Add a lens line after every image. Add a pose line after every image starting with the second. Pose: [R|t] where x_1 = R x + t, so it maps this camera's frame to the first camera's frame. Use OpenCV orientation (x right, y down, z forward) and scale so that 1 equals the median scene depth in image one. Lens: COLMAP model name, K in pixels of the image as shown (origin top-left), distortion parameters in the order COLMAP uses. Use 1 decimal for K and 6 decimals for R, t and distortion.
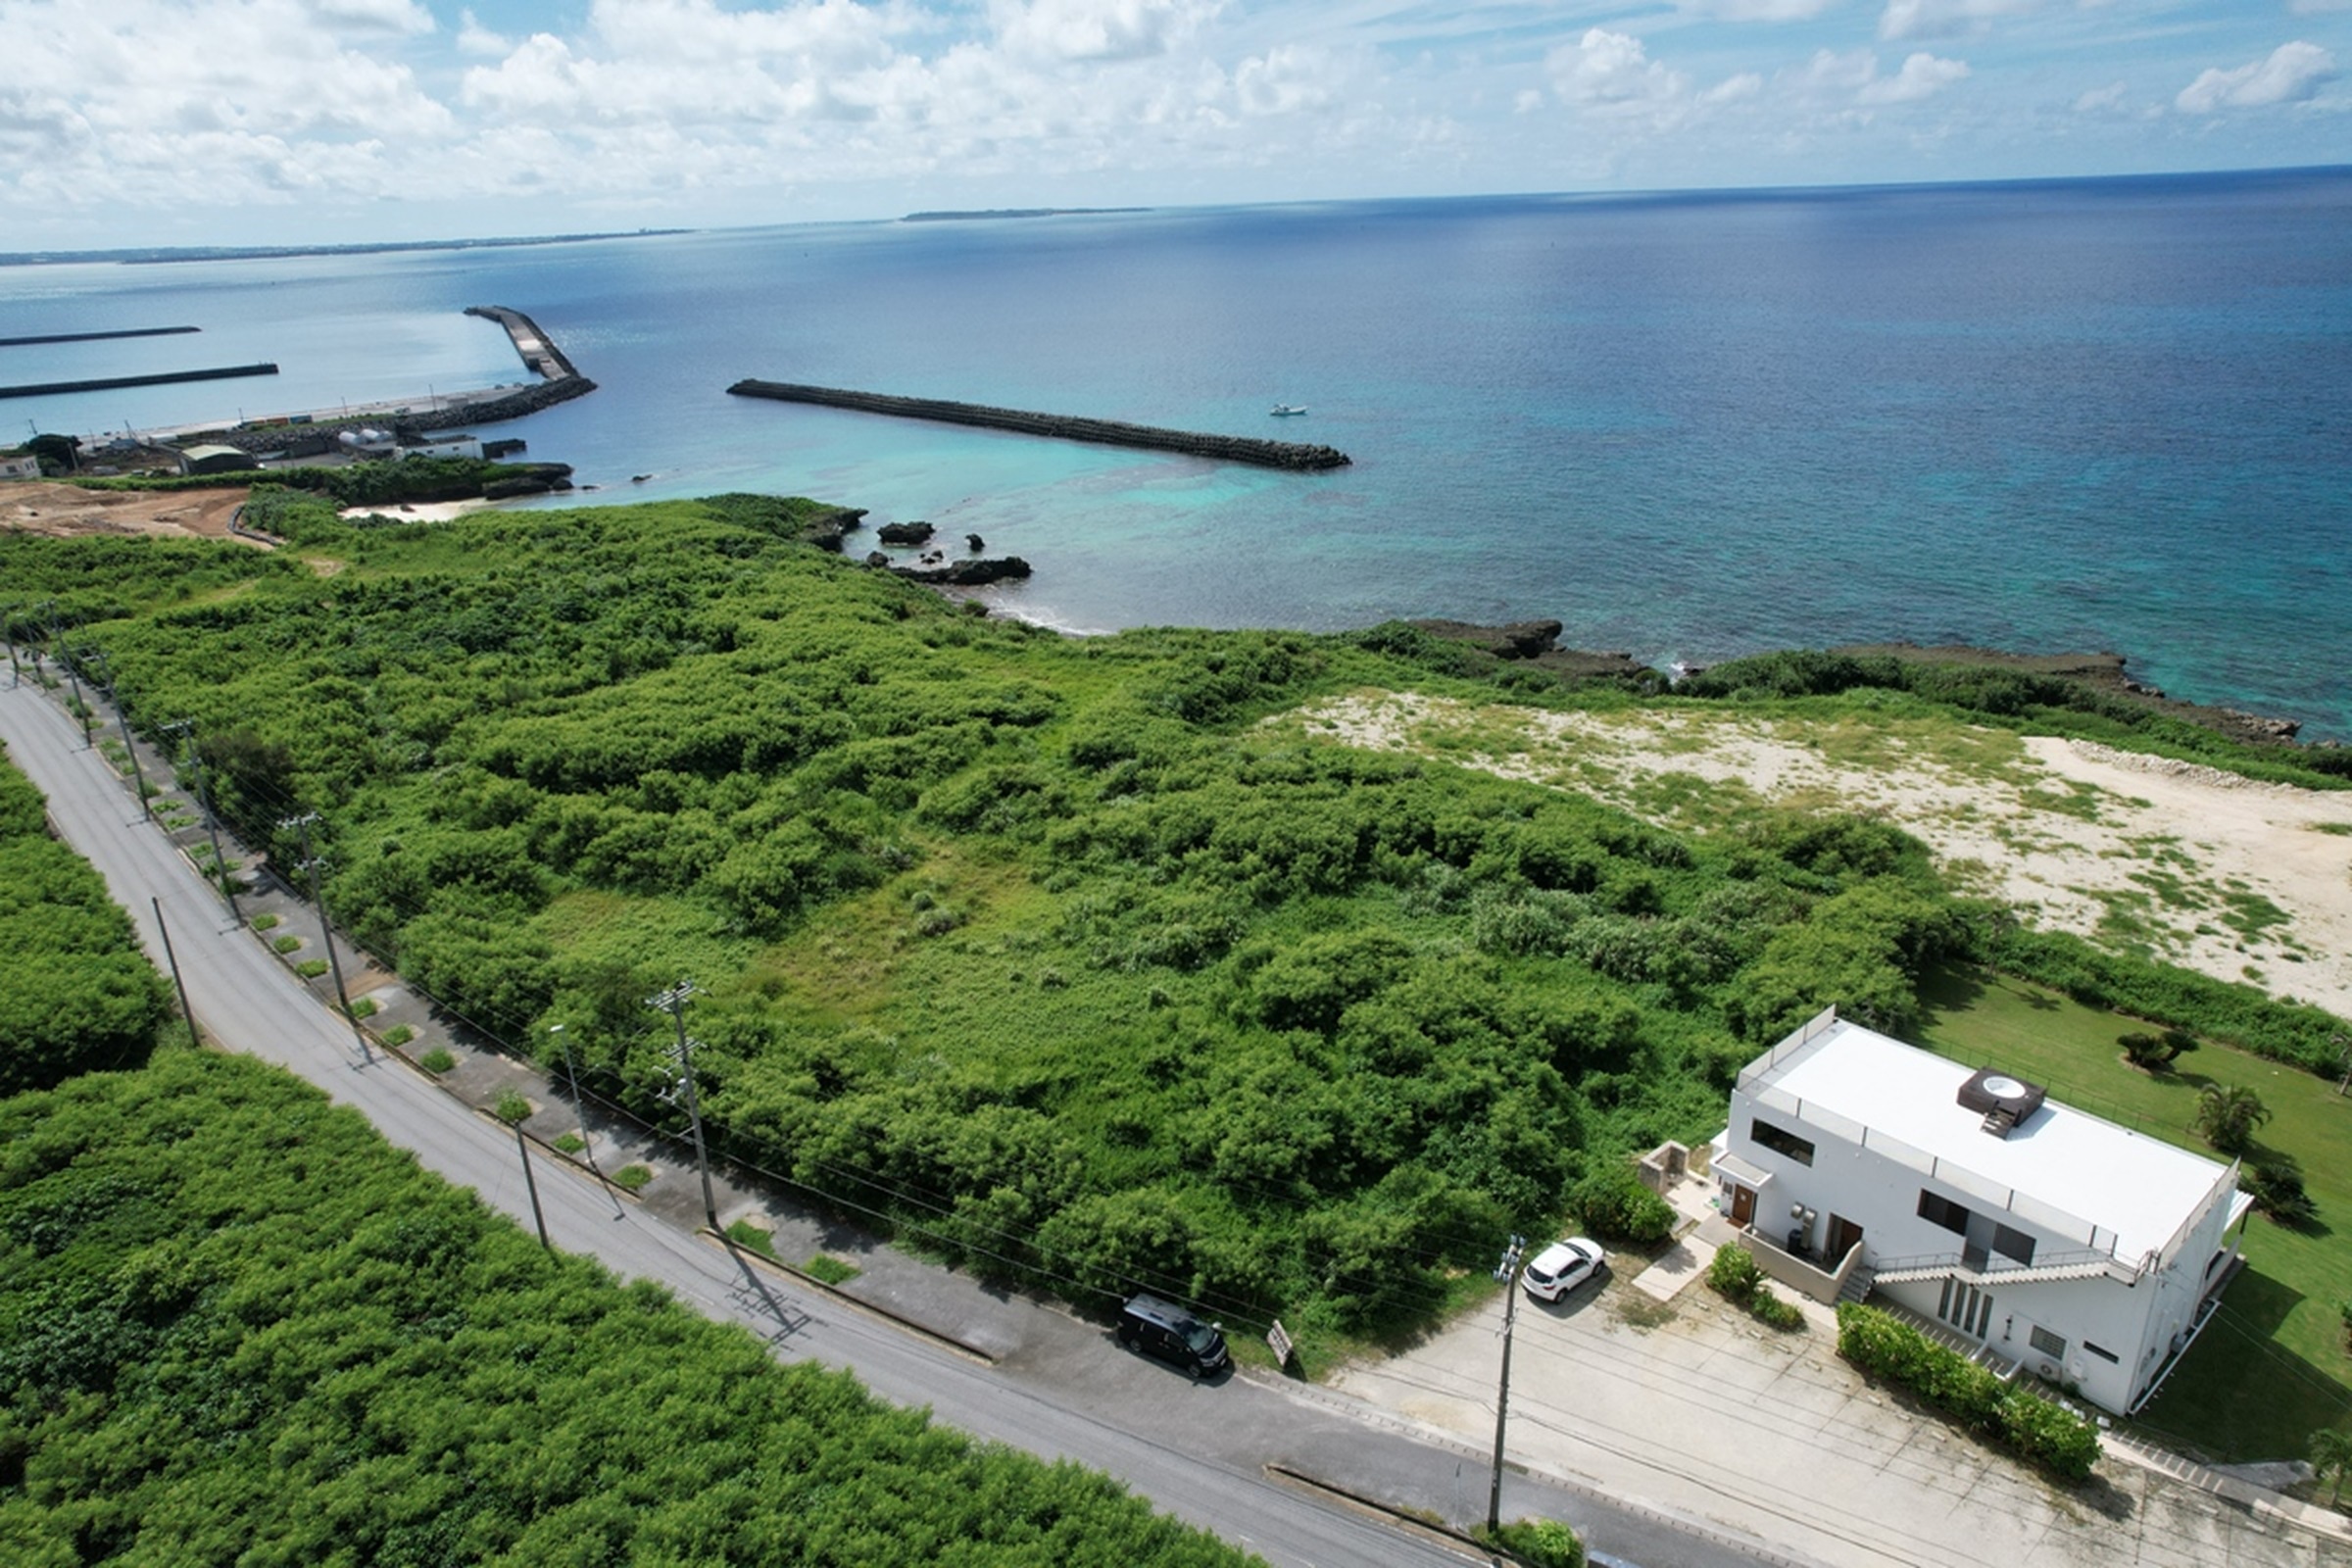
lens RADIAL K [[1501.0, 0, 1180.7], [0, 1501.0, 771.7], [0, 0, 1]] dist [-0.081166, 0.073938]
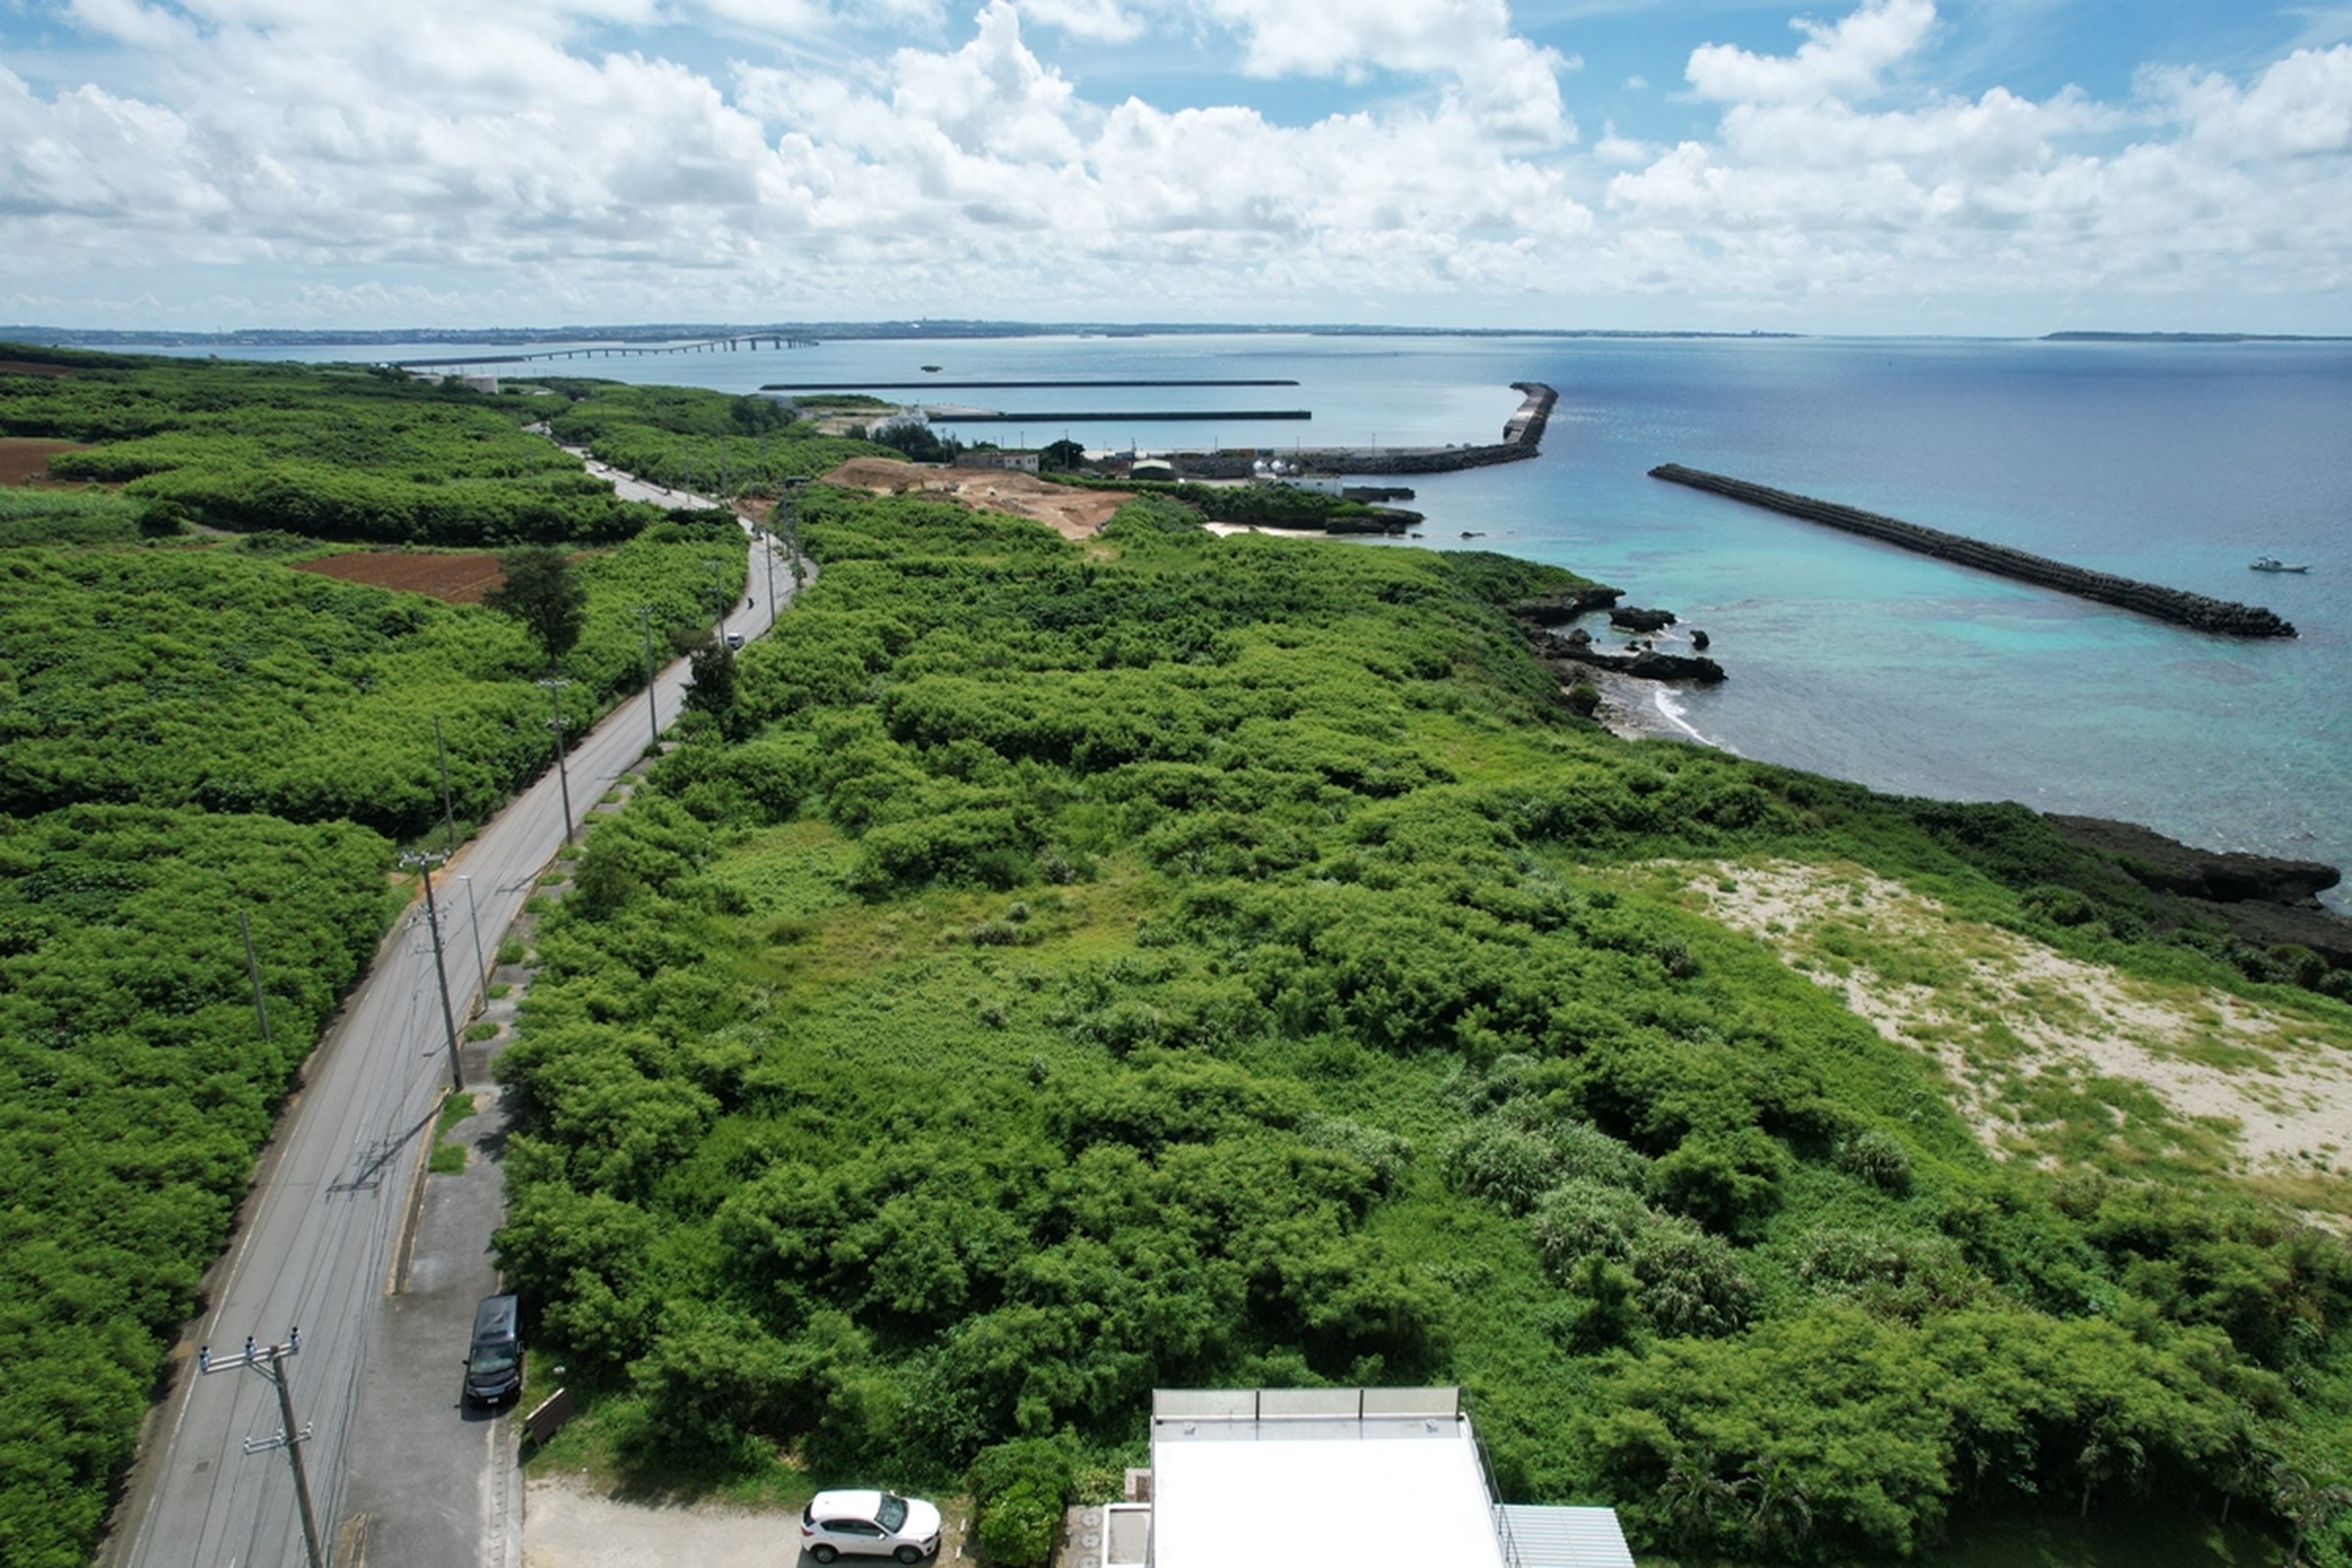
lens RADIAL K [[1501.0, 0, 1180.7], [0, 1501.0, 771.7], [0, 0, 1]] dist [-0.081166, 0.073938]
pose [[0.771069, 0.218535, -0.598076, 0.372354], [-0.255483, 0.966521, 0.023783, -0.039486], [0.583250, 0.134460, 0.801087, 0.239005]]
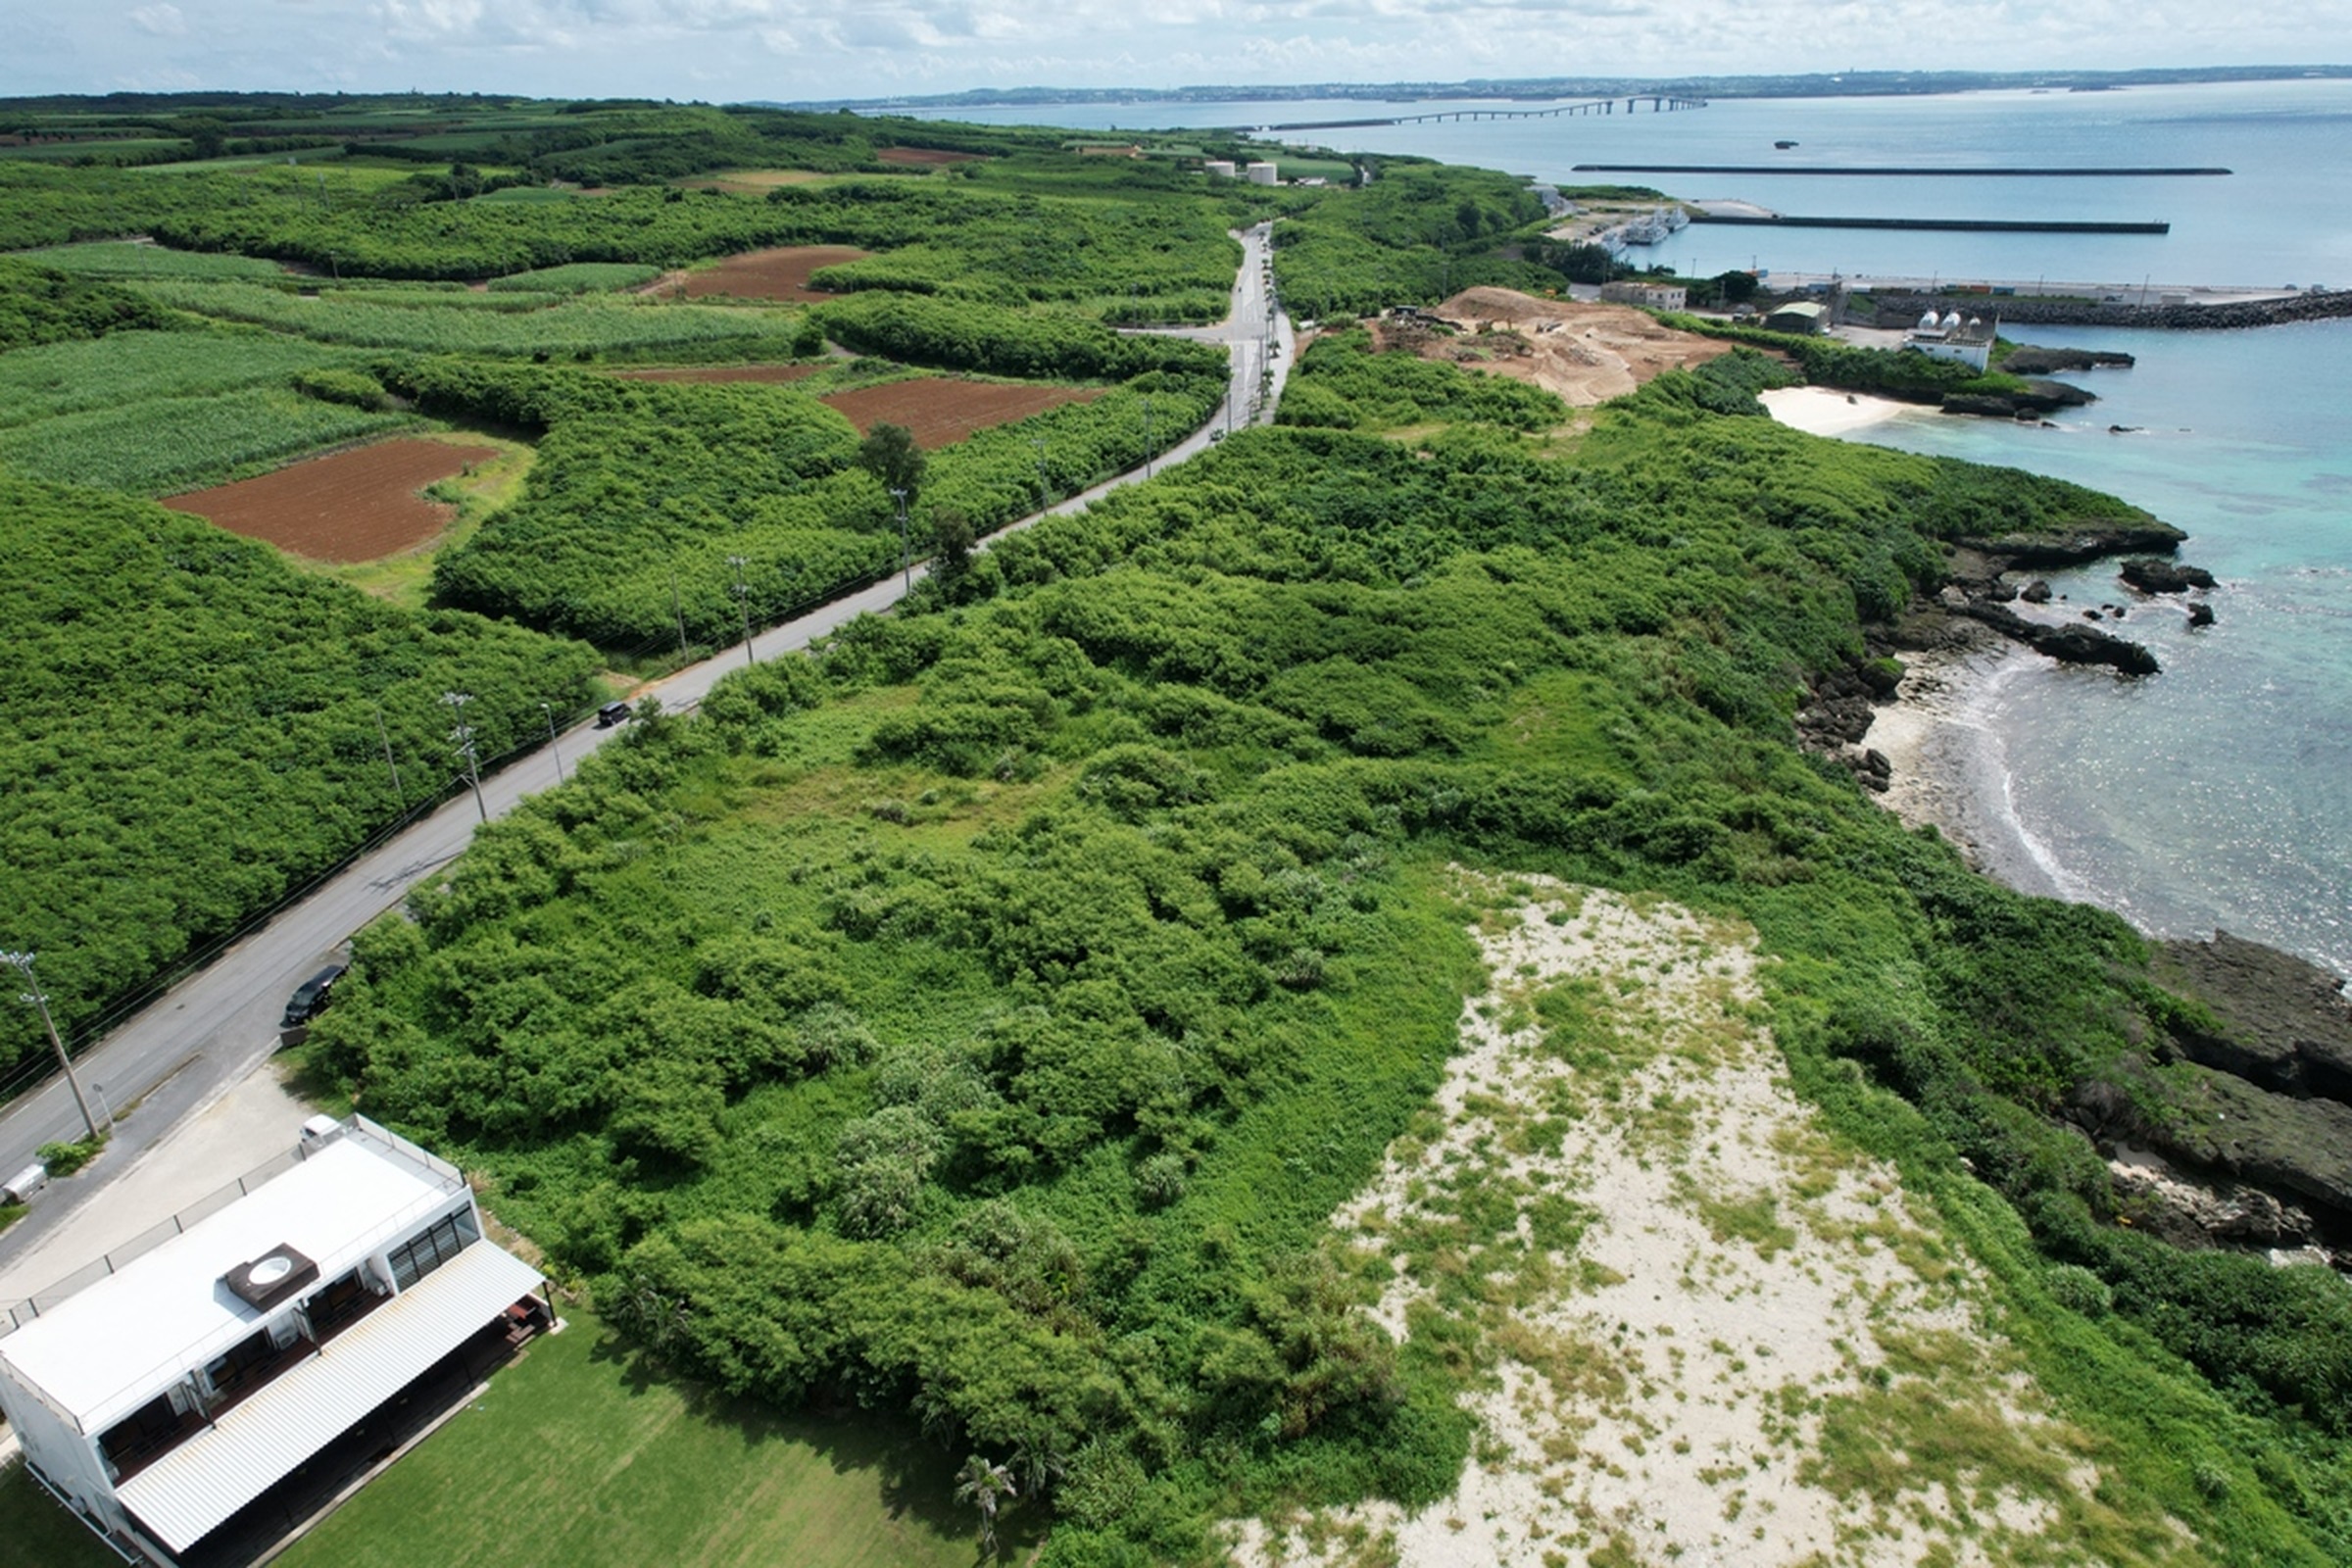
lens RADIAL K [[1497.2, 0, 1181.6], [0, 1497.2, 784.0], [0, 0, 1]] dist [-0.075979, 0.066868]
pose [[0.319266, 0.432999, -0.842960, 0.750527], [-0.332507, 0.884144, 0.328219, -0.321042], [0.887417, 0.175501, 0.426253, 0.544984]]
